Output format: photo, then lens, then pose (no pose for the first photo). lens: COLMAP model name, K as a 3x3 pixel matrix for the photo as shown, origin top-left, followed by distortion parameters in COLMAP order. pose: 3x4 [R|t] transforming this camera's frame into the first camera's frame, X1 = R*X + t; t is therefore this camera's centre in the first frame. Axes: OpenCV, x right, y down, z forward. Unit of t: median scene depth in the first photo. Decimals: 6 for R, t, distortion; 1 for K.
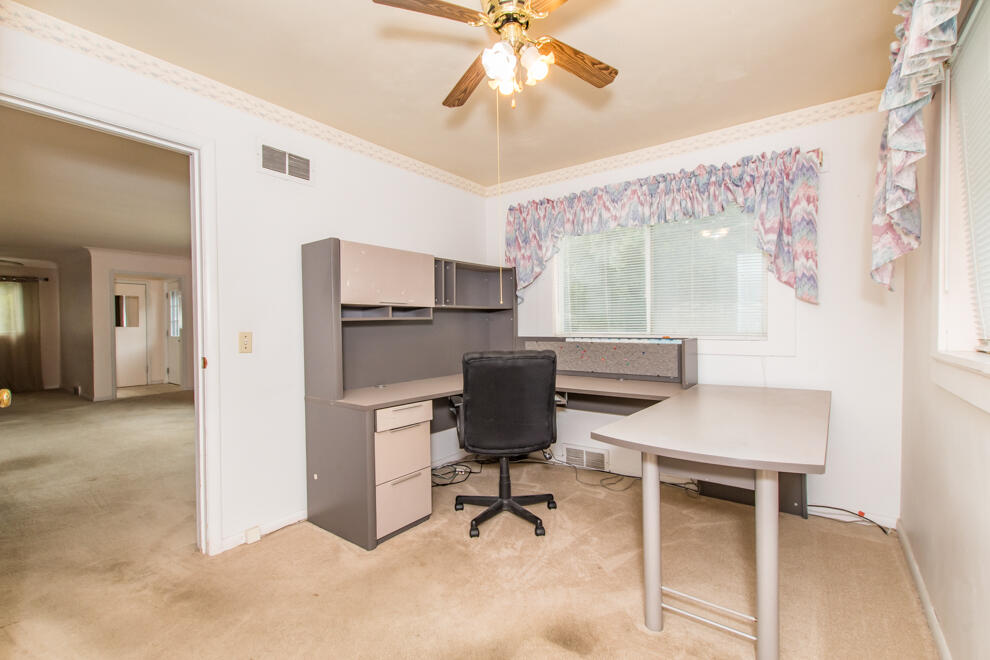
lens RADIAL K [[430.7, 0, 498.6], [0, 430.7, 332.0], [0, 0, 1]] dist [0.000646, -0.000455]
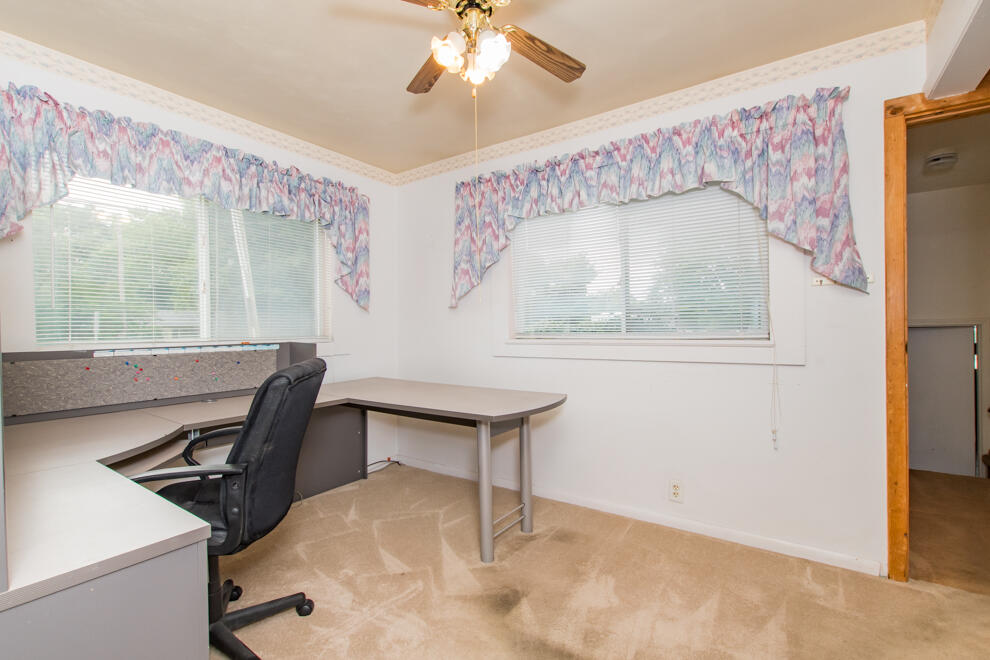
lens RADIAL K [[430.7, 0, 498.6], [0, 430.7, 332.0], [0, 0, 1]] dist [0.000646, -0.000455]
pose [[-0.018408, -0.006484, 0.999810, -0.527255], [0.027294, 0.999603, 0.006985, -0.001990], [-0.999458, 0.027417, -0.018224, 0.556137]]
